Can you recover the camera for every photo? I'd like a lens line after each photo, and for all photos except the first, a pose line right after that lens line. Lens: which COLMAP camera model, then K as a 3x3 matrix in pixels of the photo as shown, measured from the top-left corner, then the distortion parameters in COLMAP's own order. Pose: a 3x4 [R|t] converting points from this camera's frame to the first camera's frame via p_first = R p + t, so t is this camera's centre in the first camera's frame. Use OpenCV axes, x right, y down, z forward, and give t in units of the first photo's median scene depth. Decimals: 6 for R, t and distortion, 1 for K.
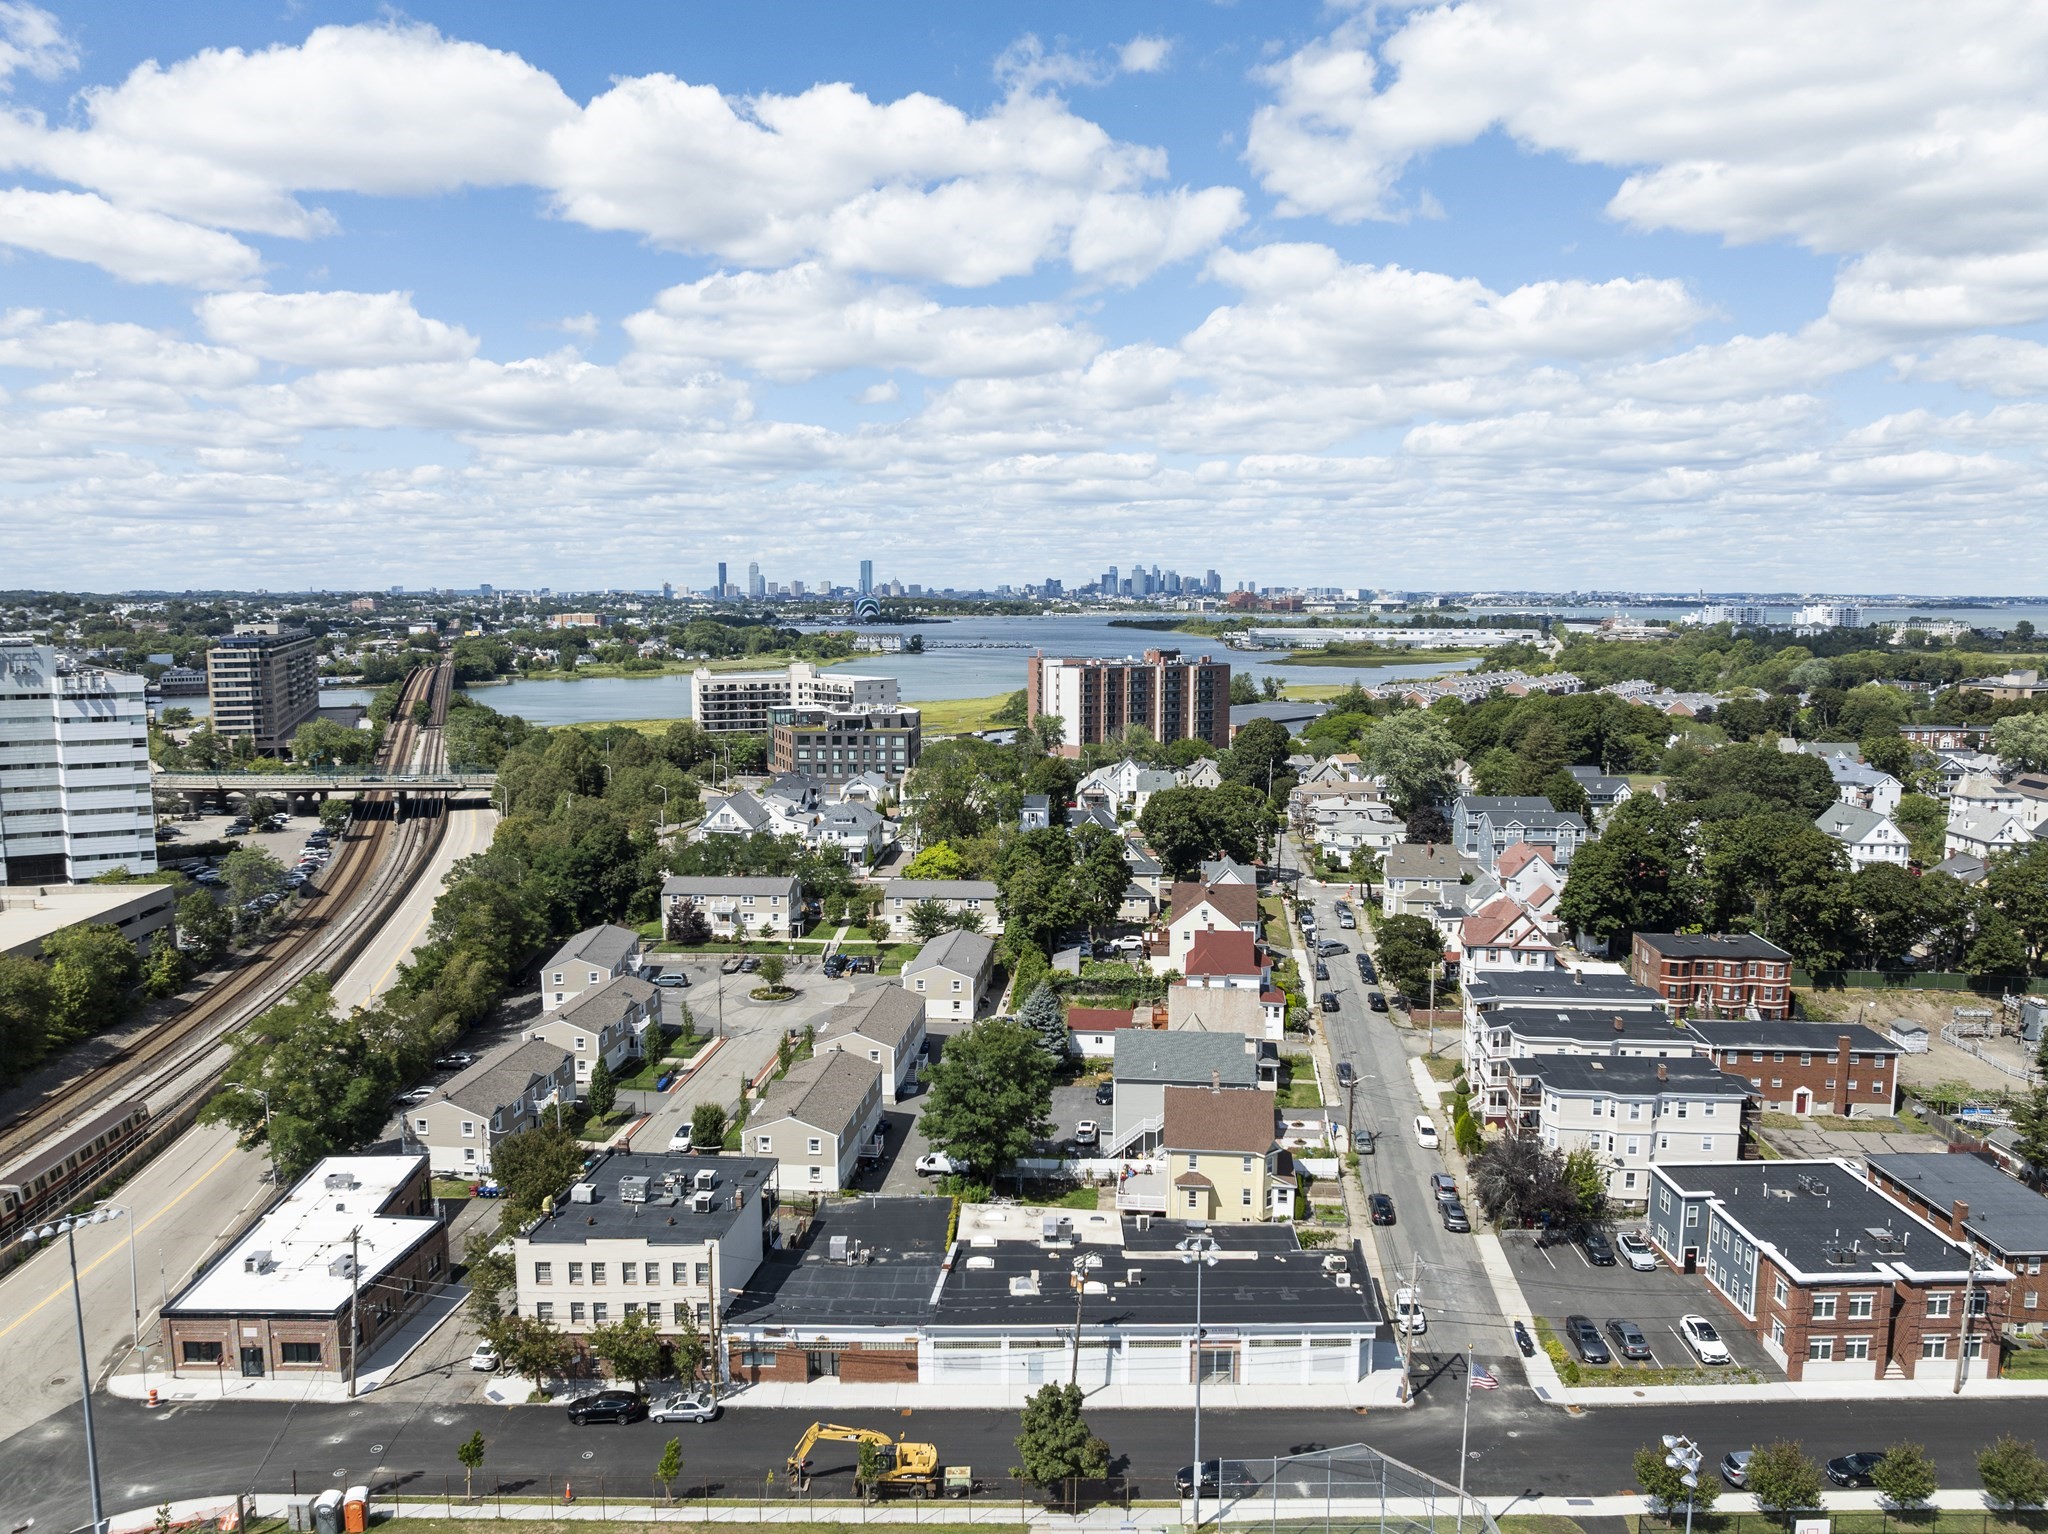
lens RADIAL K [[1455.2, 0, 1029.0], [0, 1455.2, 753.1], [0, 0, 1]] dist [-0.032147, -0.006252]
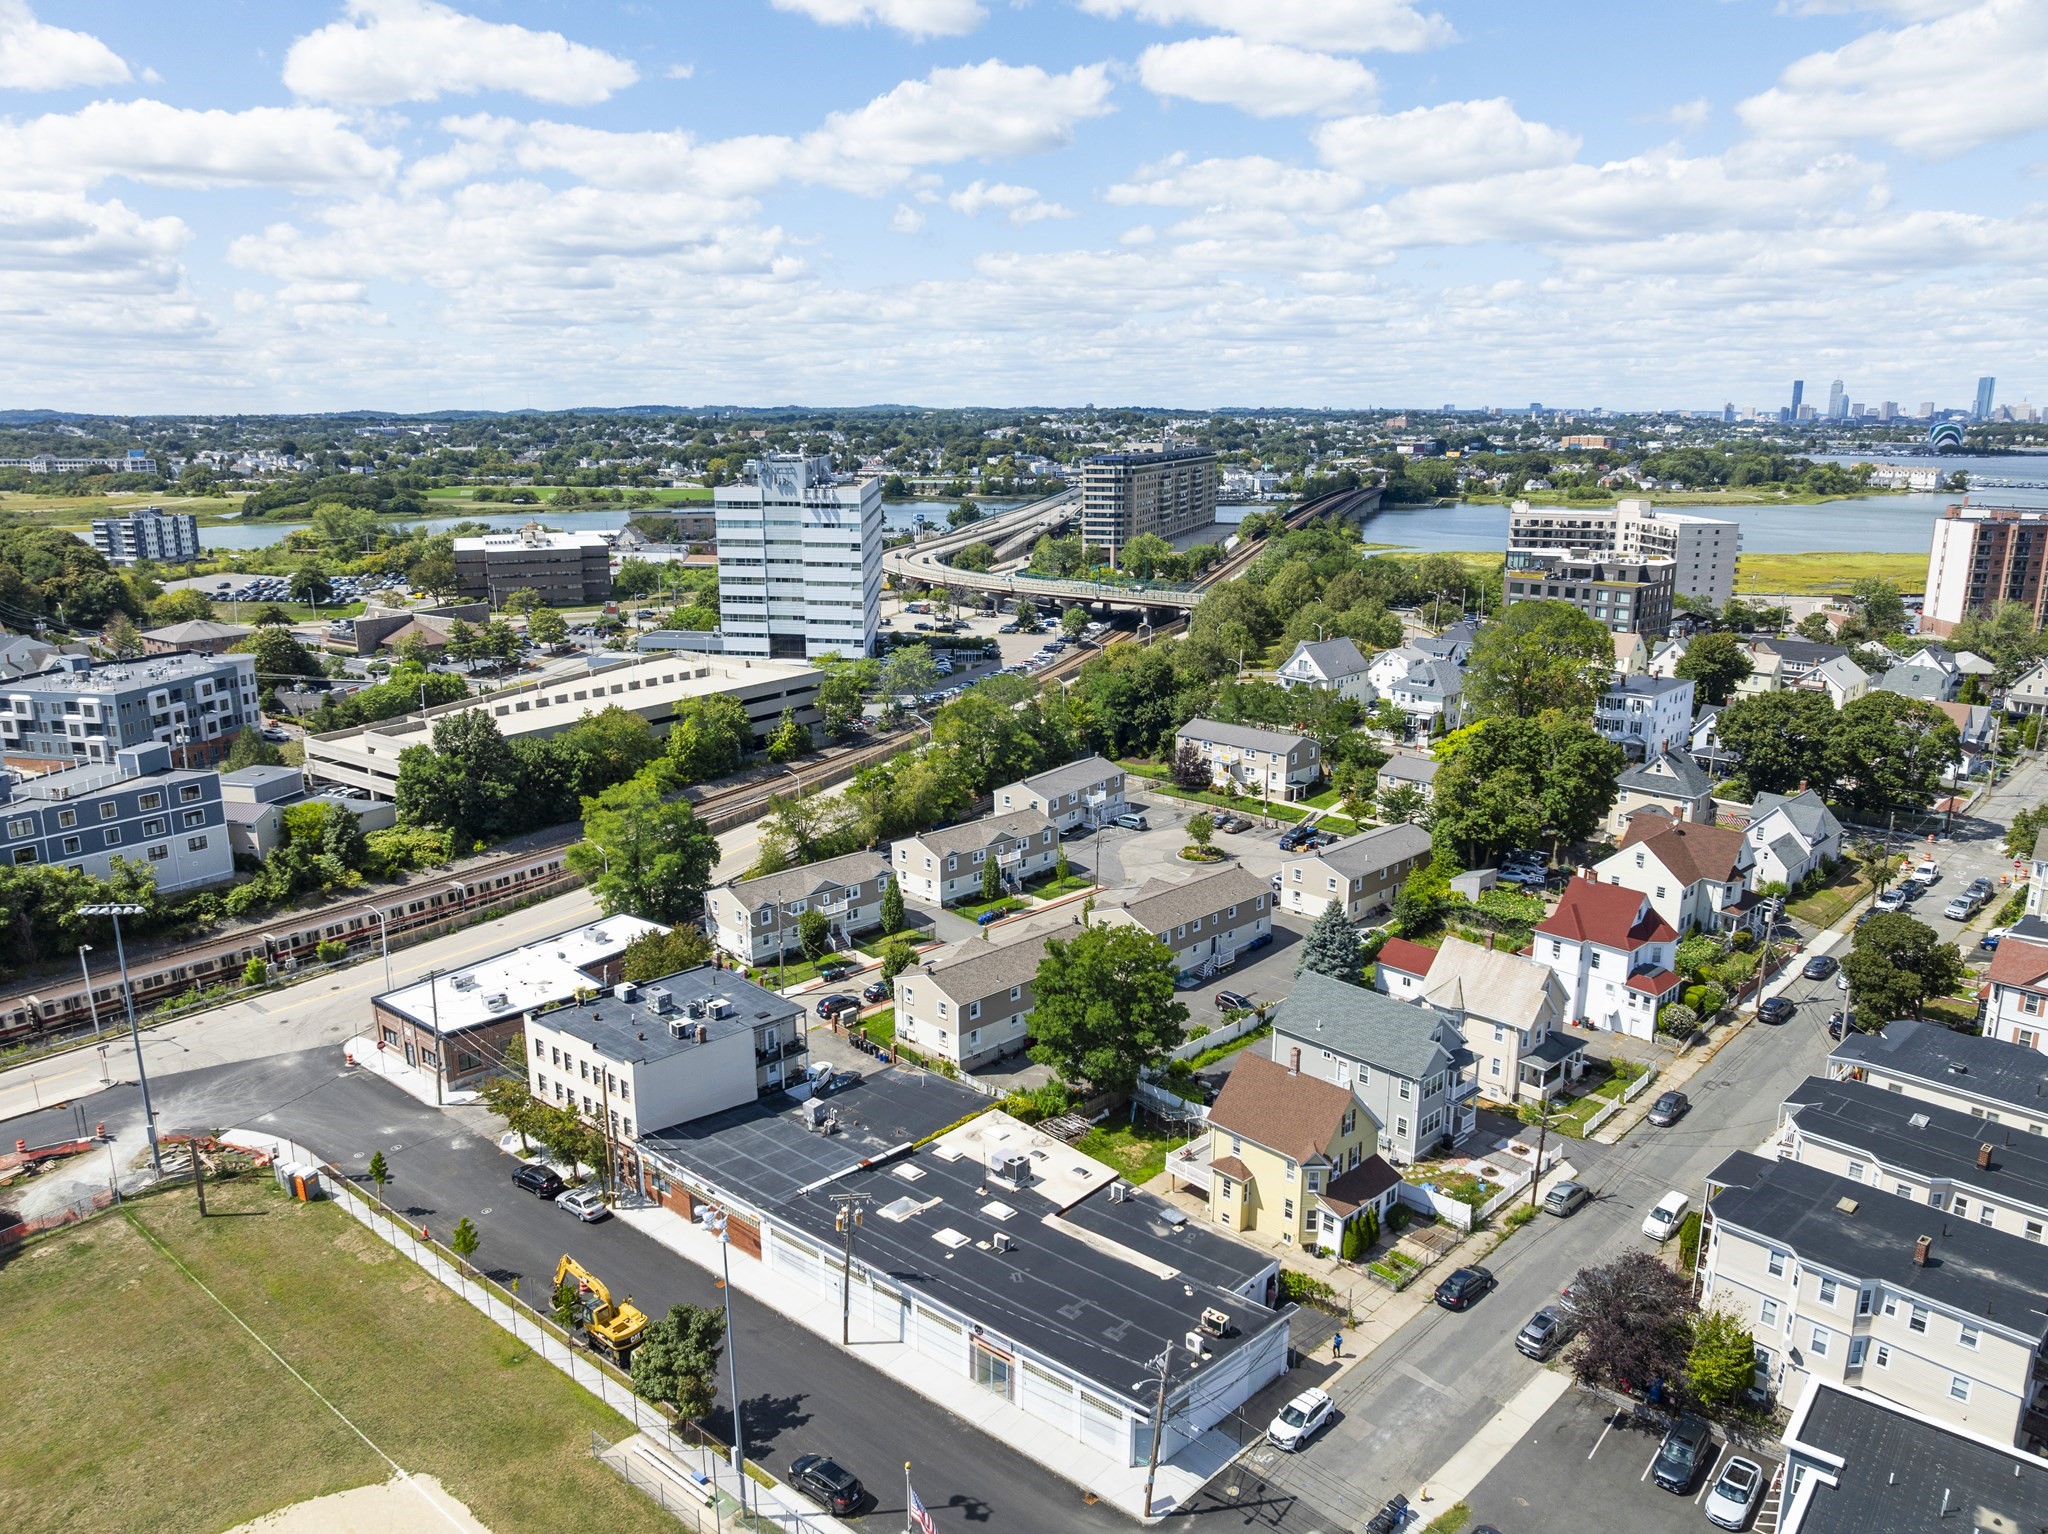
lens RADIAL K [[1455.2, 0, 1027.2], [0, 1455.2, 783.2], [0, 0, 1]] dist [-0.032147, -0.006252]
pose [[0.764695, 0.159407, -0.624364, 0.263225], [-0.069786, 0.983707, 0.165680, -0.024177], [0.640602, -0.083123, 0.763361, 0.167980]]
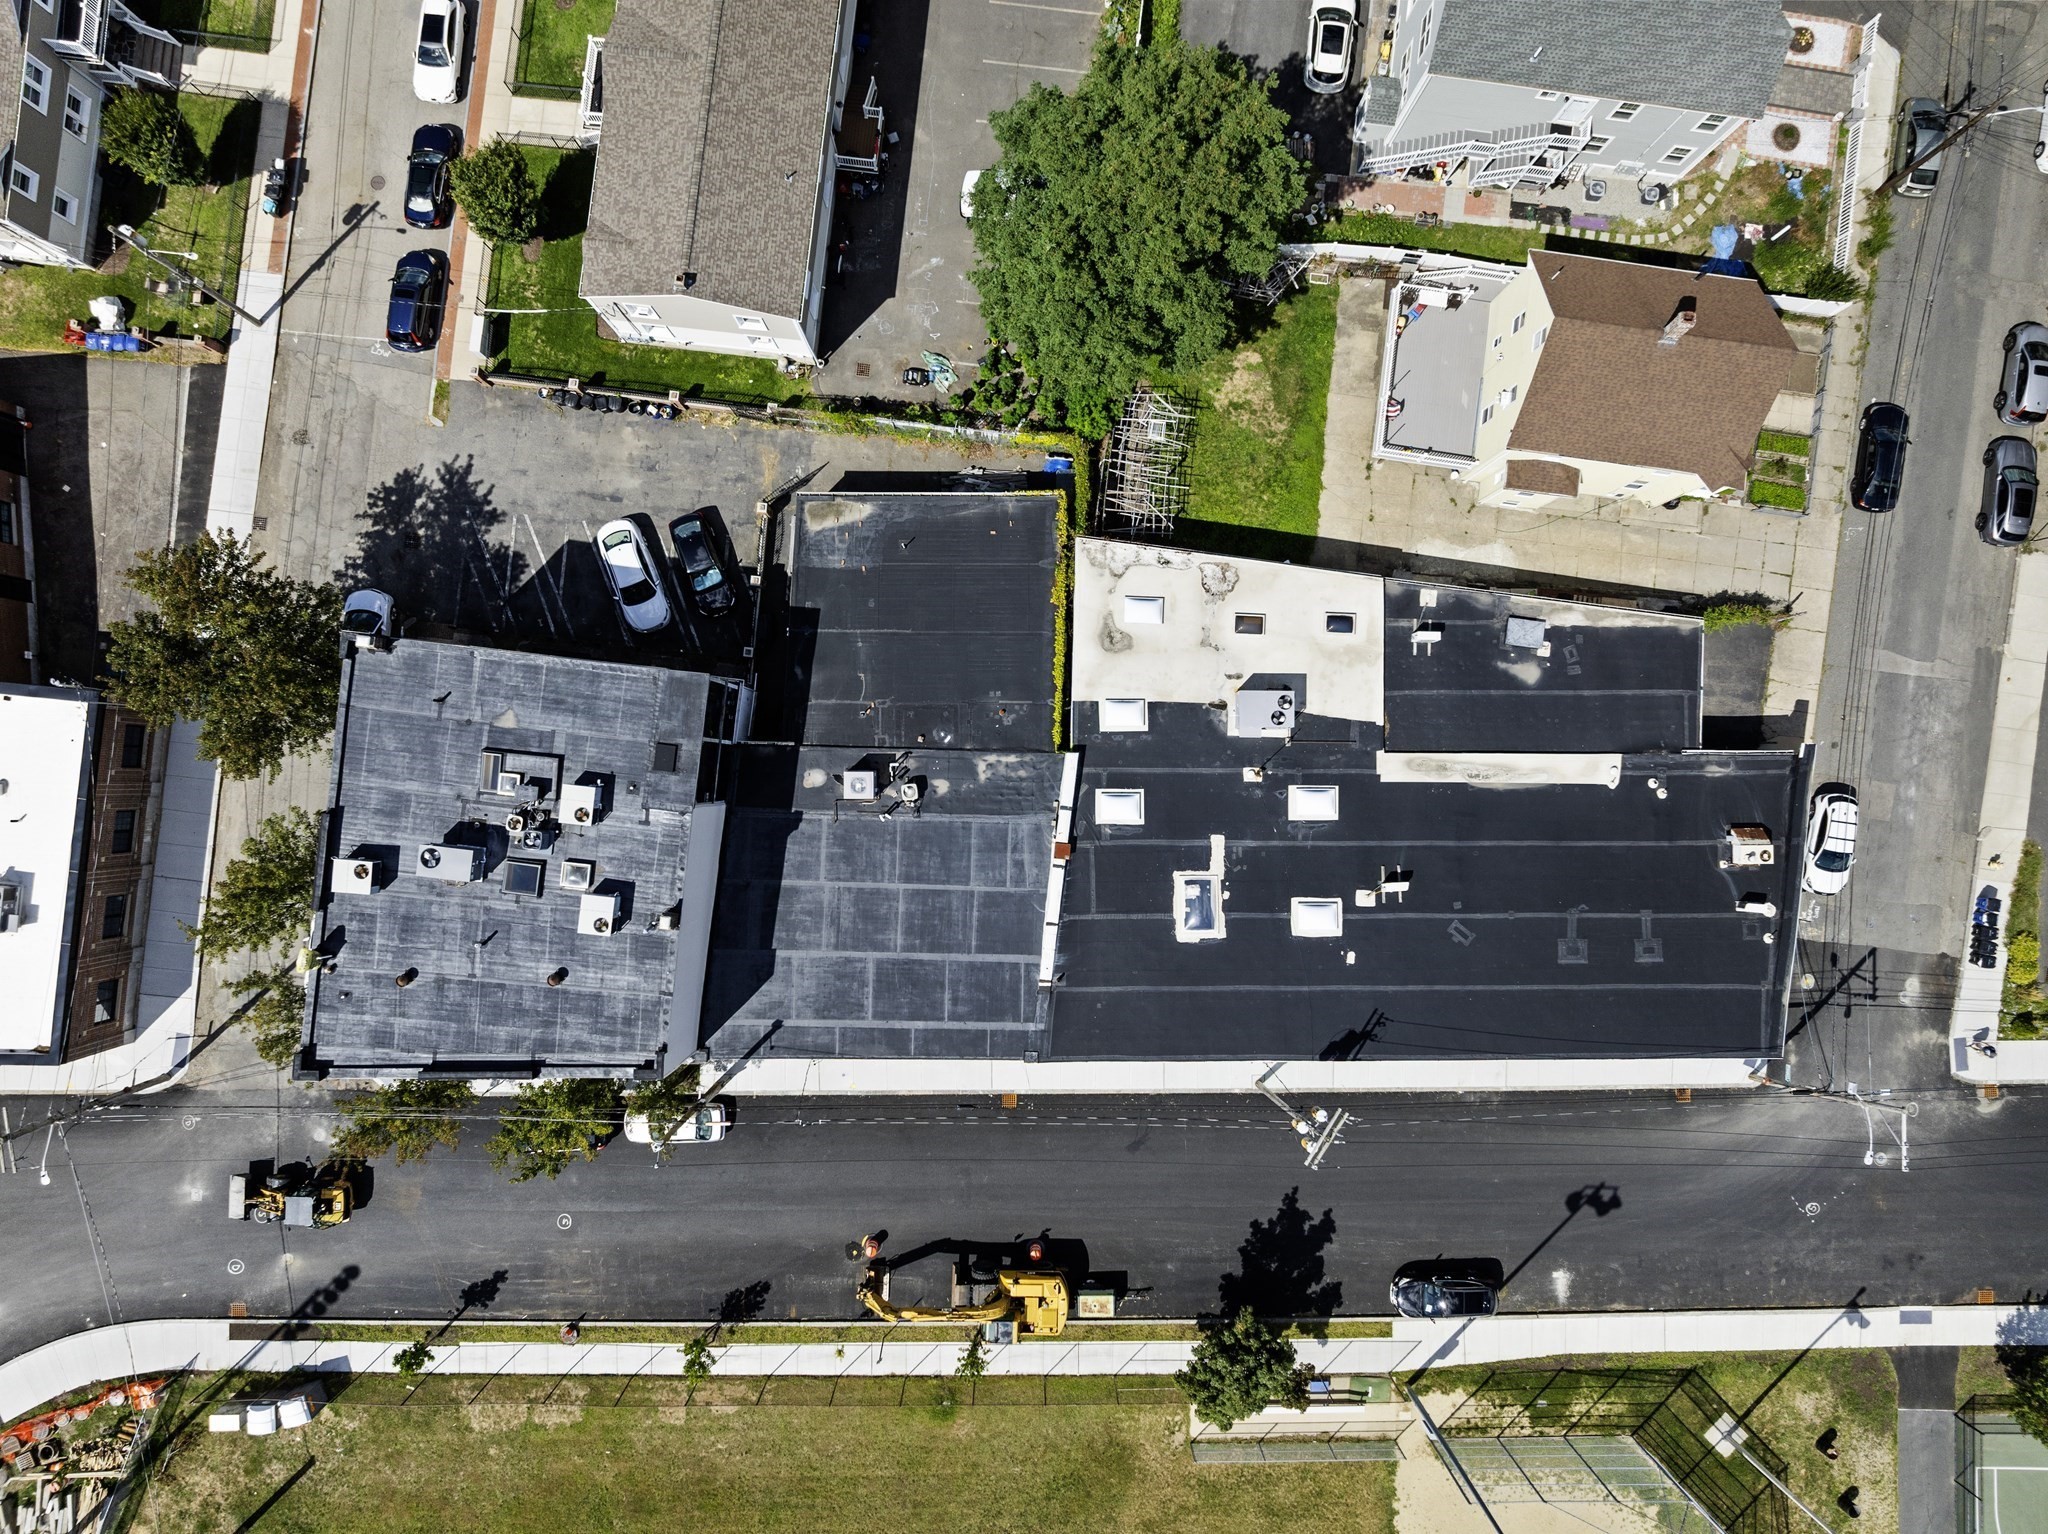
lens RADIAL K [[1455.2, 0, 1037.7], [0, 1455.2, 774.6], [0, 0, 1]] dist [-0.032147, -0.006252]
pose [[0.999912, 0.006348, 0.011689, -0.033340], [-0.012366, 0.119796, 0.992722, -0.093795], [0.004901, -0.992778, 0.119864, 0.441005]]
